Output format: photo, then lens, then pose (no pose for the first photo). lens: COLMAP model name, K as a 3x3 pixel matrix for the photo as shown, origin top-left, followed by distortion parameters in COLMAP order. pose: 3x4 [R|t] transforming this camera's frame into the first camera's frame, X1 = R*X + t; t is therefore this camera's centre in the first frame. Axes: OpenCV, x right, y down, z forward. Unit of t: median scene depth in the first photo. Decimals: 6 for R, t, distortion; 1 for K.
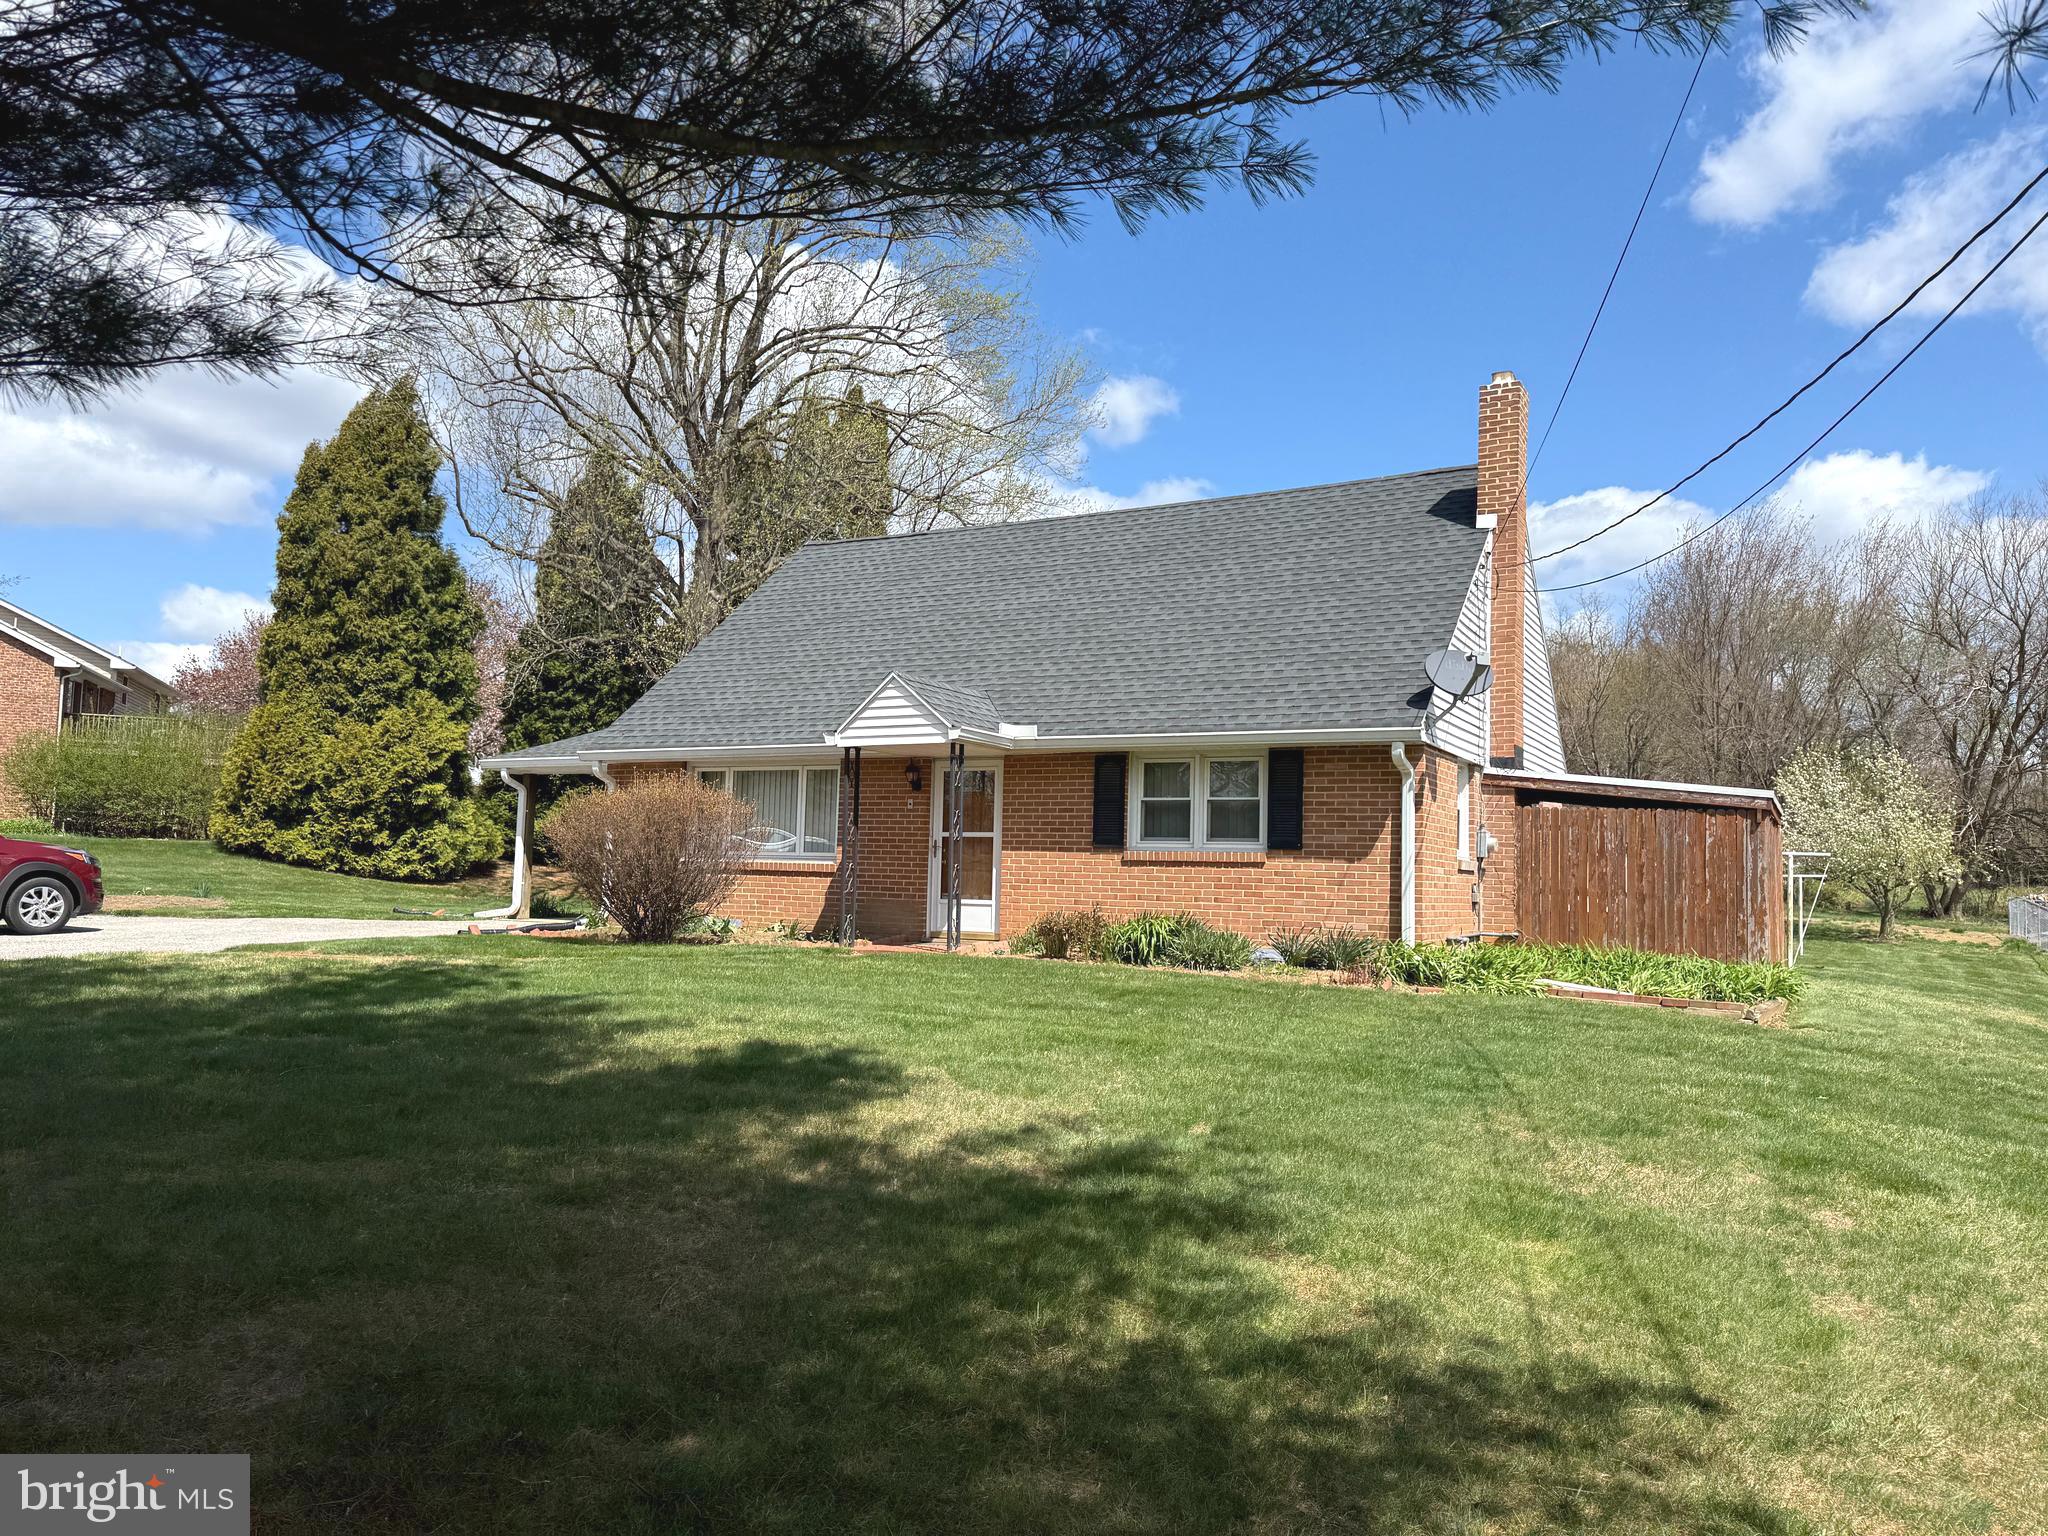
lens RADIAL K [[1446.2, 0, 1021.1], [0, 1446.2, 786.6], [0, 0, 1]] dist [0.088930, -0.099605]
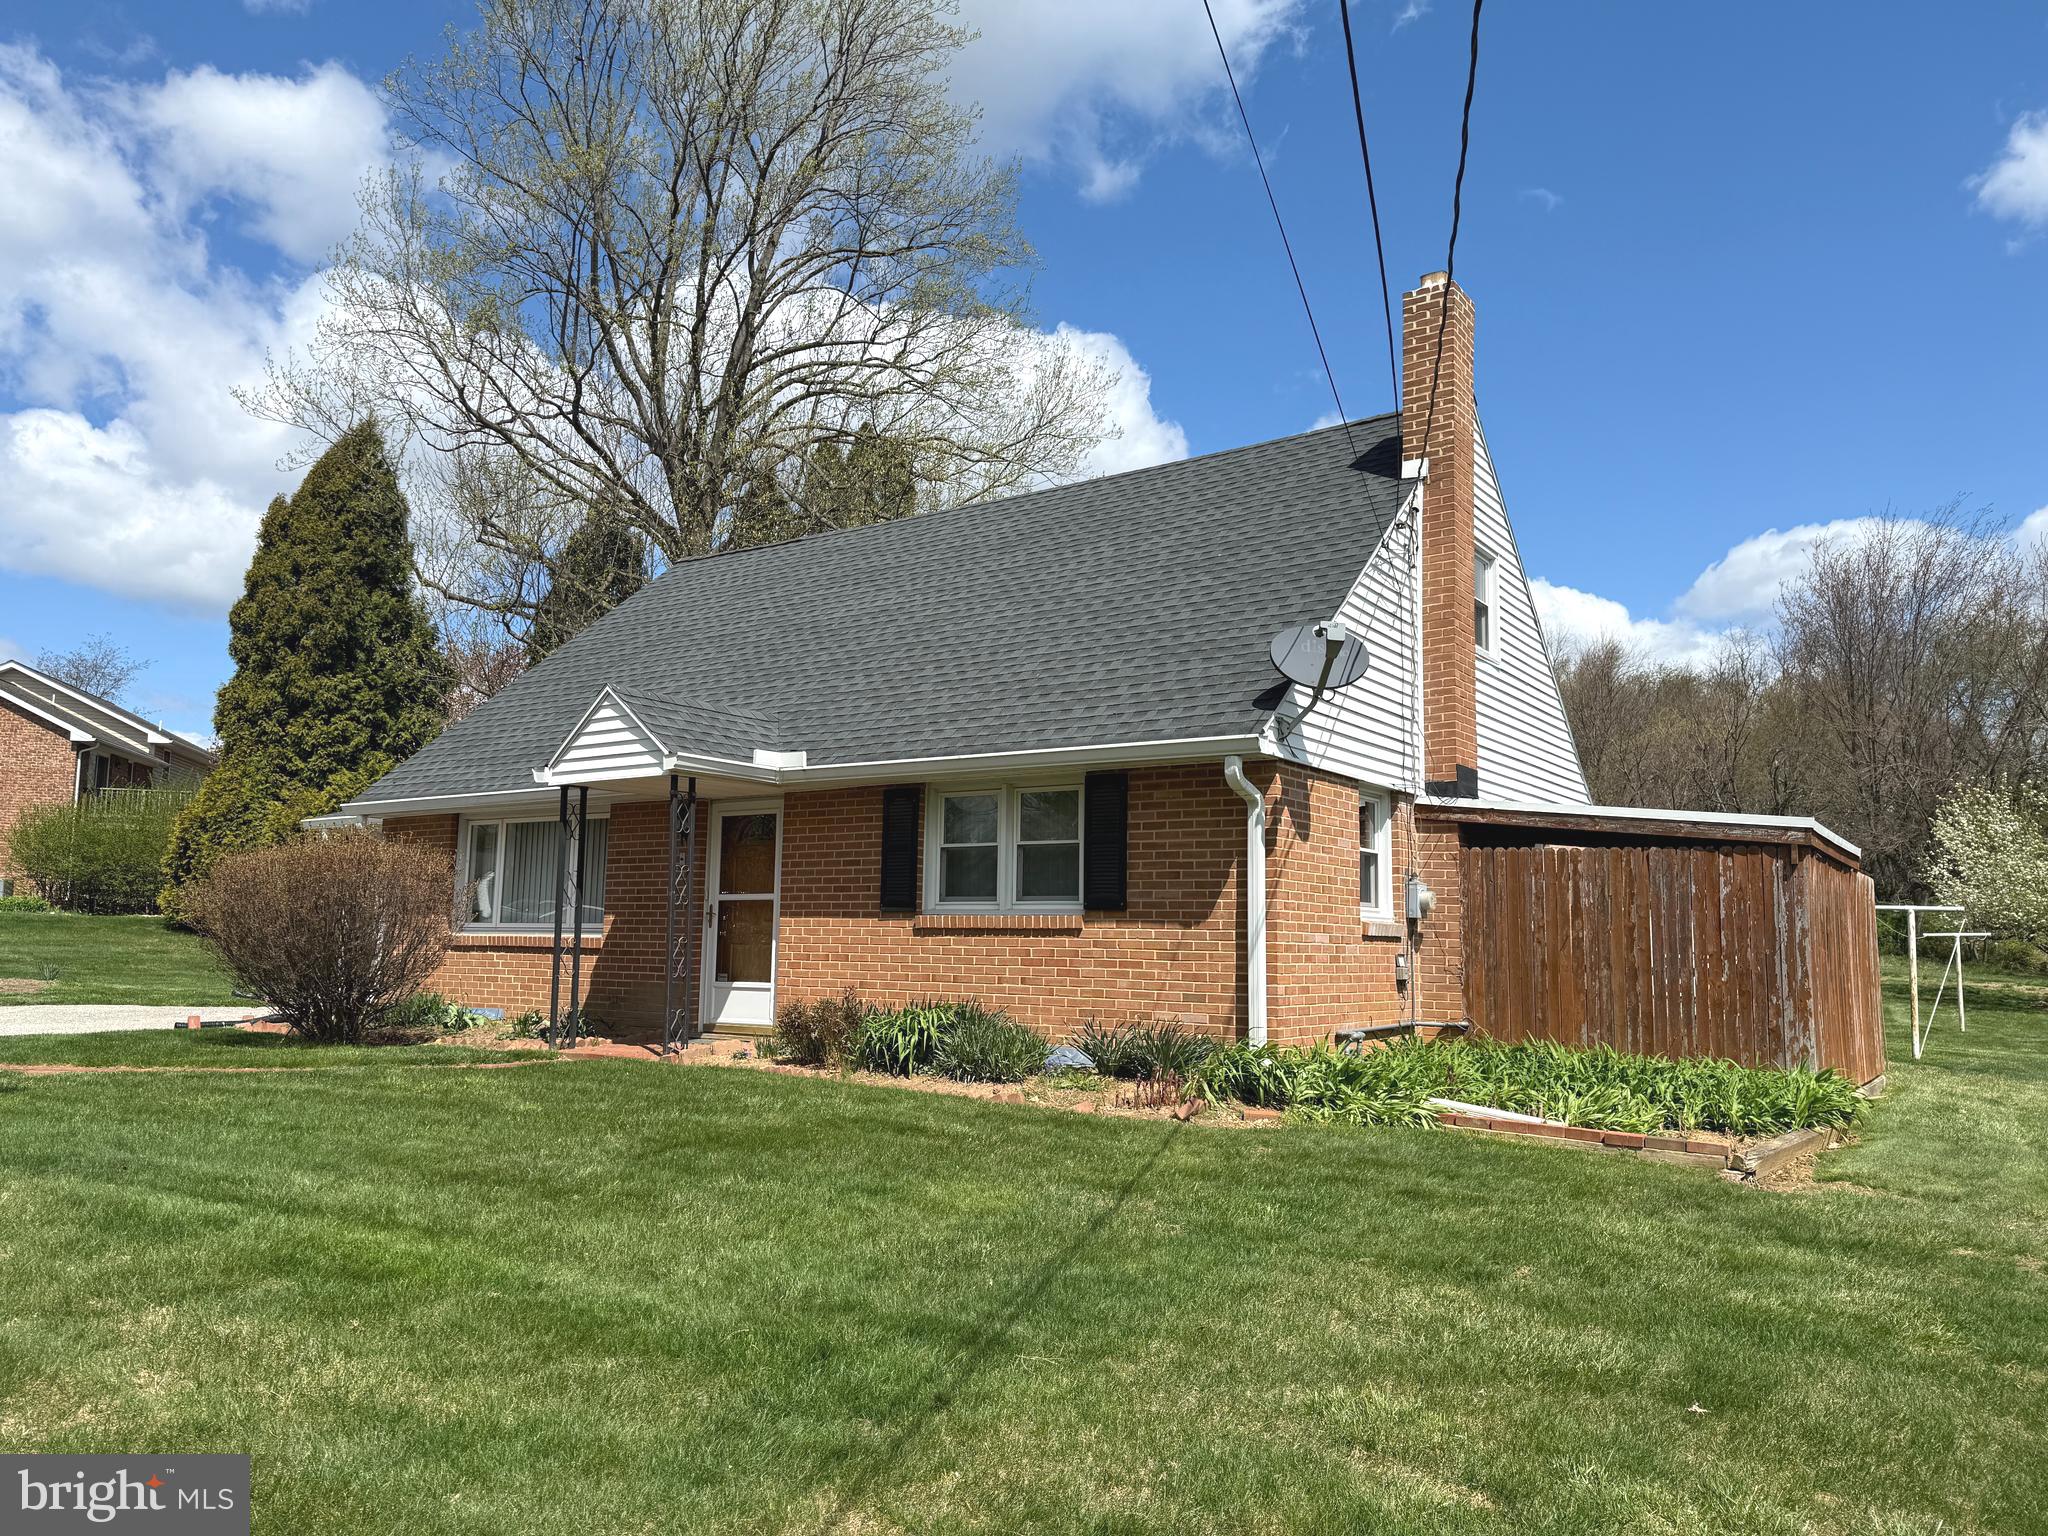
lens RADIAL K [[1446.2, 0, 1015.0], [0, 1446.2, 782.6], [0, 0, 1]] dist [0.088930, -0.099605]
pose [[0.994256, -0.022479, -0.104641, 0.199961], [0.017514, 0.998688, -0.048130, 0.012459], [0.105585, 0.046021, 0.993345, 0.255067]]
